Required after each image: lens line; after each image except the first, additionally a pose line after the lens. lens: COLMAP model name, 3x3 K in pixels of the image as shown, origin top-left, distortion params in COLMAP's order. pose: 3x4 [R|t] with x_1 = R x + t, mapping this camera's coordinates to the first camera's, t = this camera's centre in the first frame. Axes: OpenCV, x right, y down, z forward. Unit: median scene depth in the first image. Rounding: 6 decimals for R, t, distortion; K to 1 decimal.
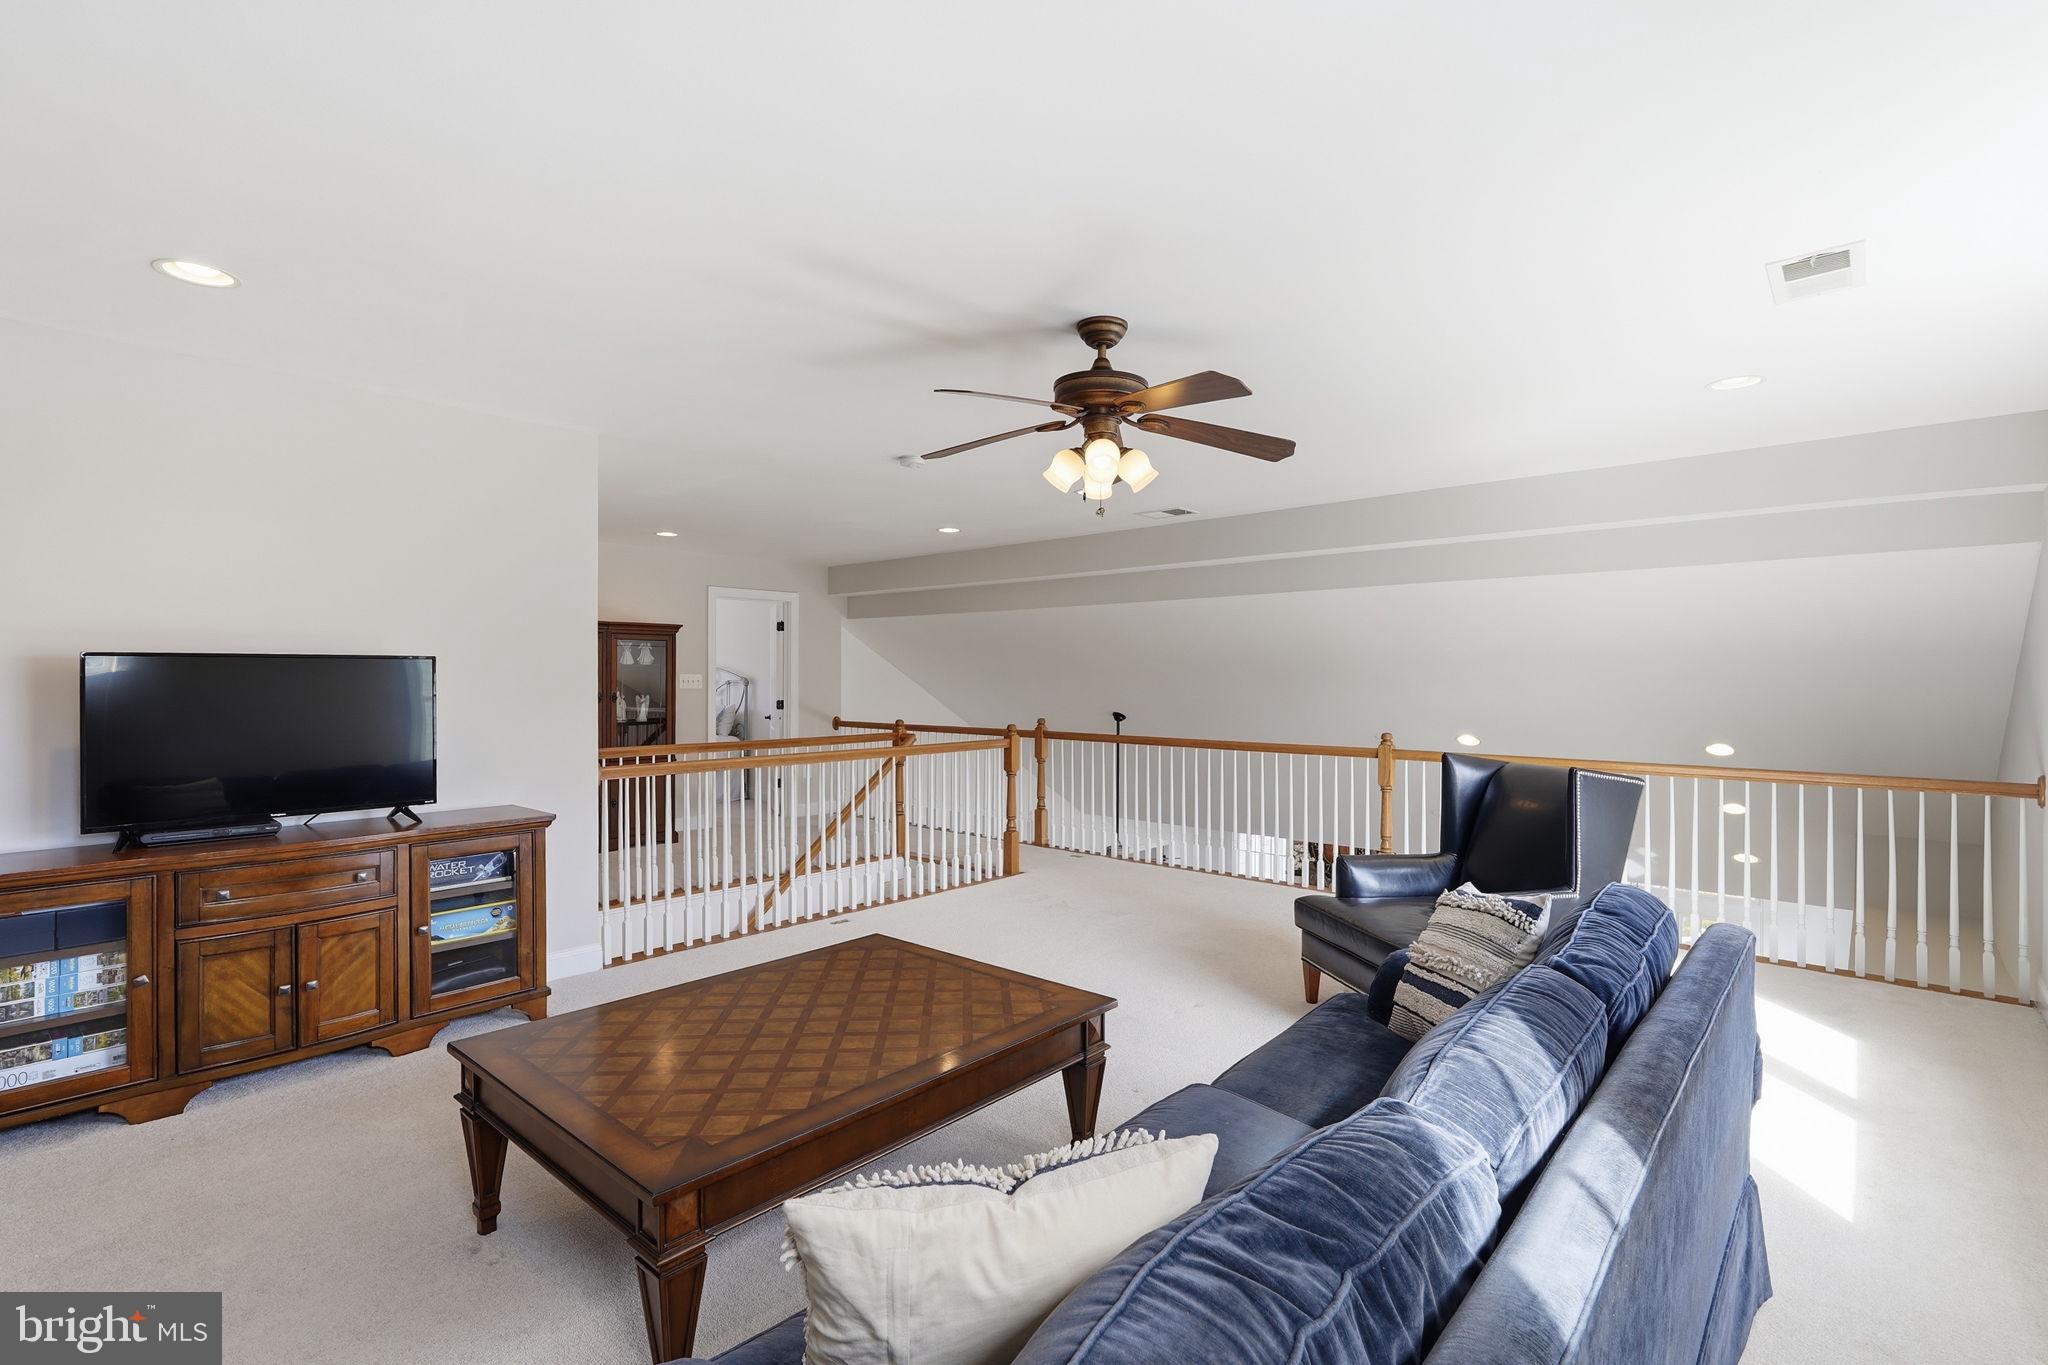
lens RADIAL K [[947.8, 0, 1039.8], [0, 947.8, 685.5], [0, 0, 1]] dist [-0.024009, -0.000043]
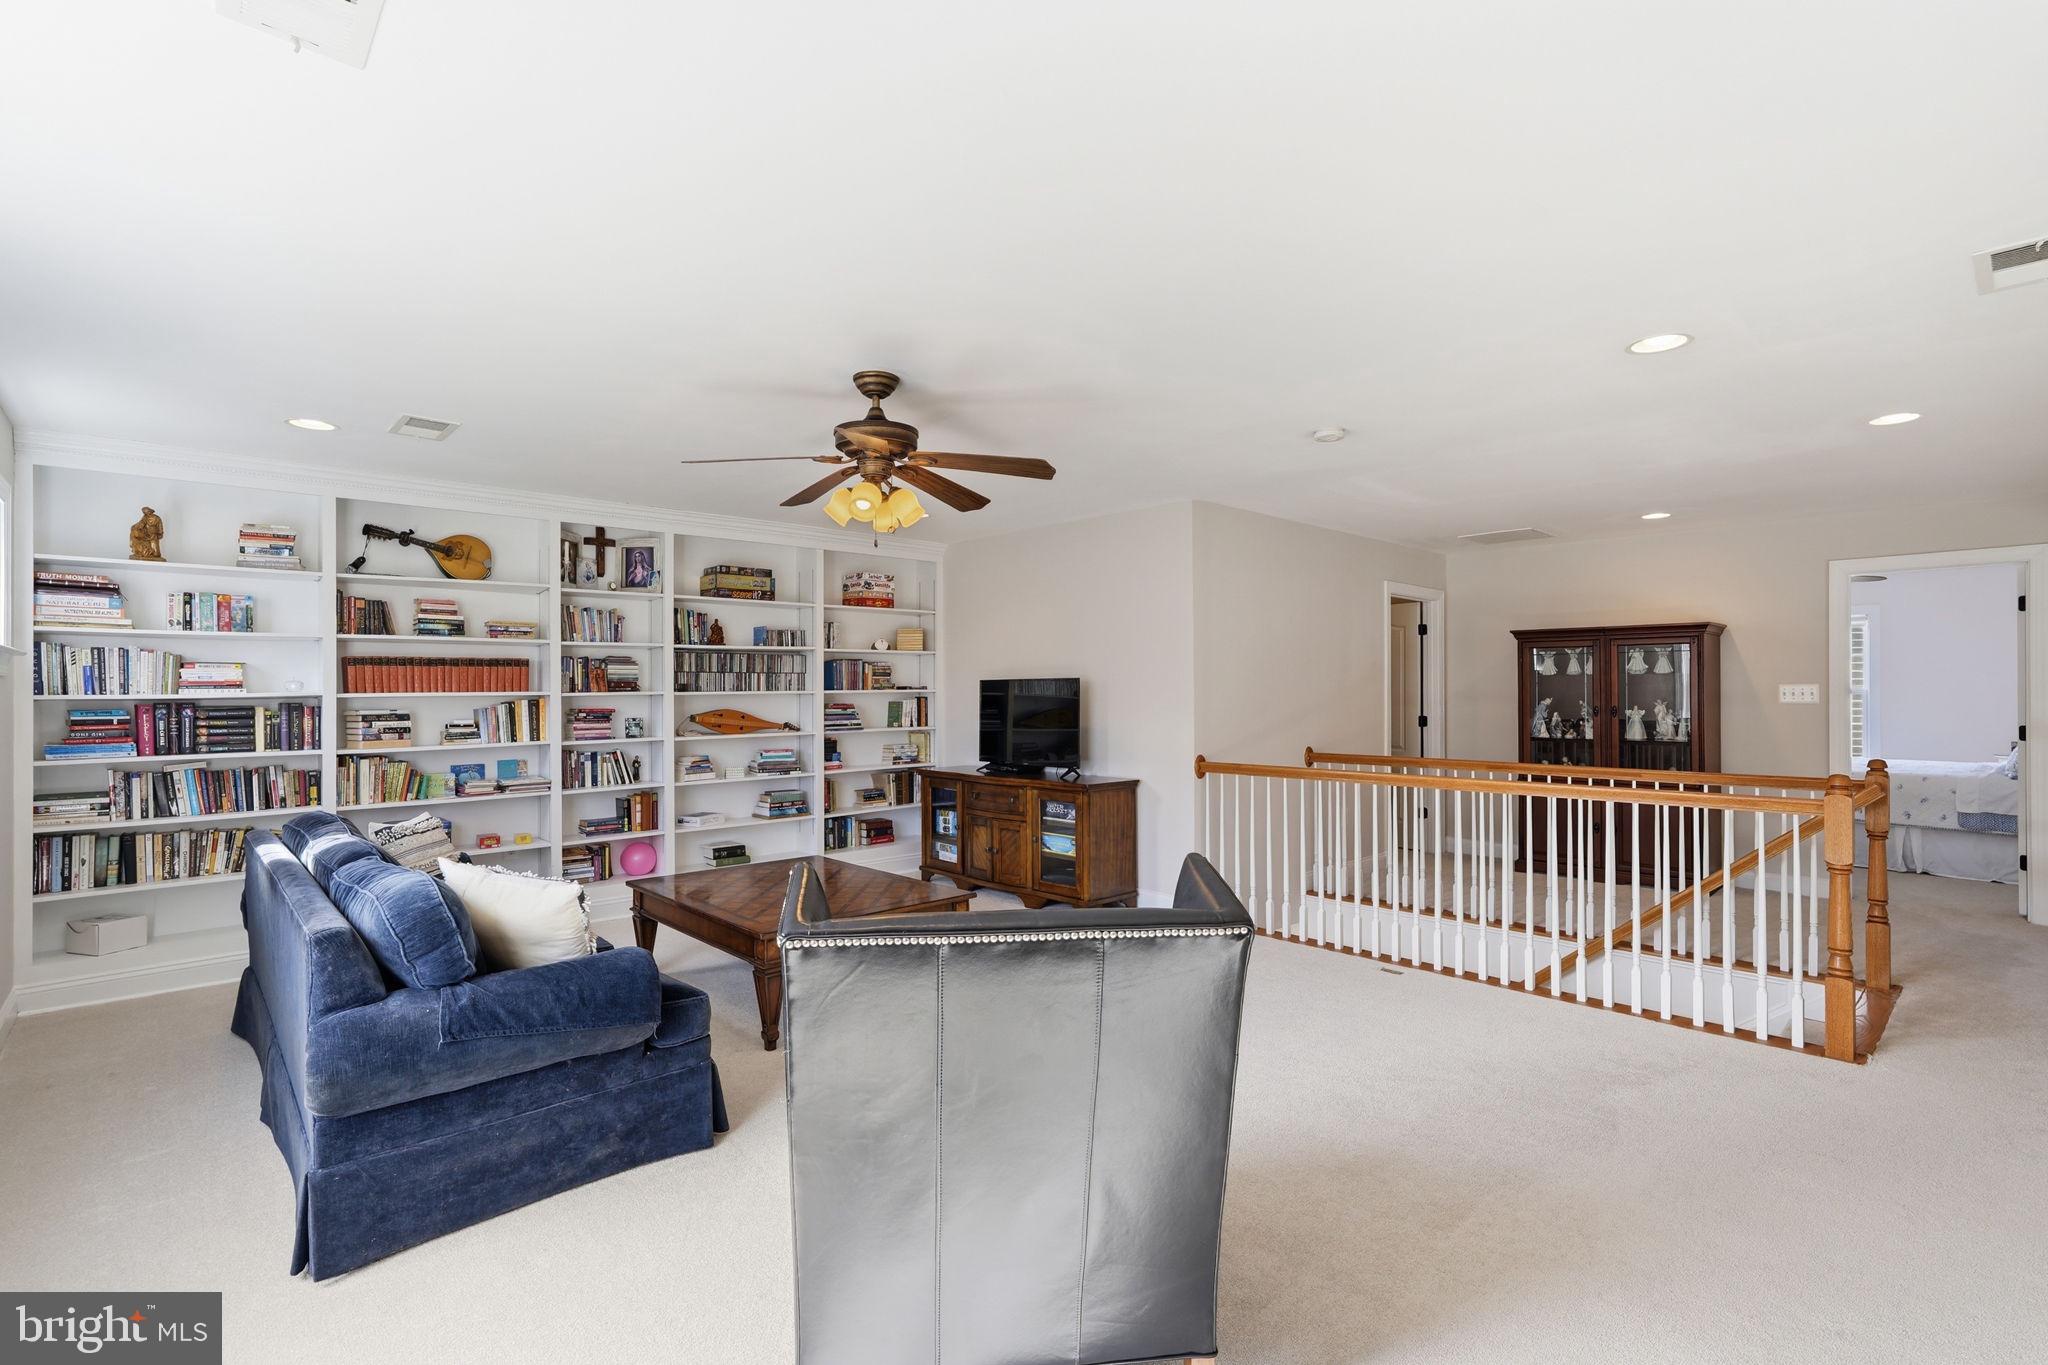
lens RADIAL K [[947.8, 0, 1039.8], [0, 947.8, 685.5], [0, 0, 1]] dist [-0.024009, -0.000043]
pose [[-0.086205, -0.007213, -0.996251, 0.550318], [-0.006391, 0.999957, -0.006686, -0.002003], [0.996257, 0.005791, -0.086247, 0.616198]]
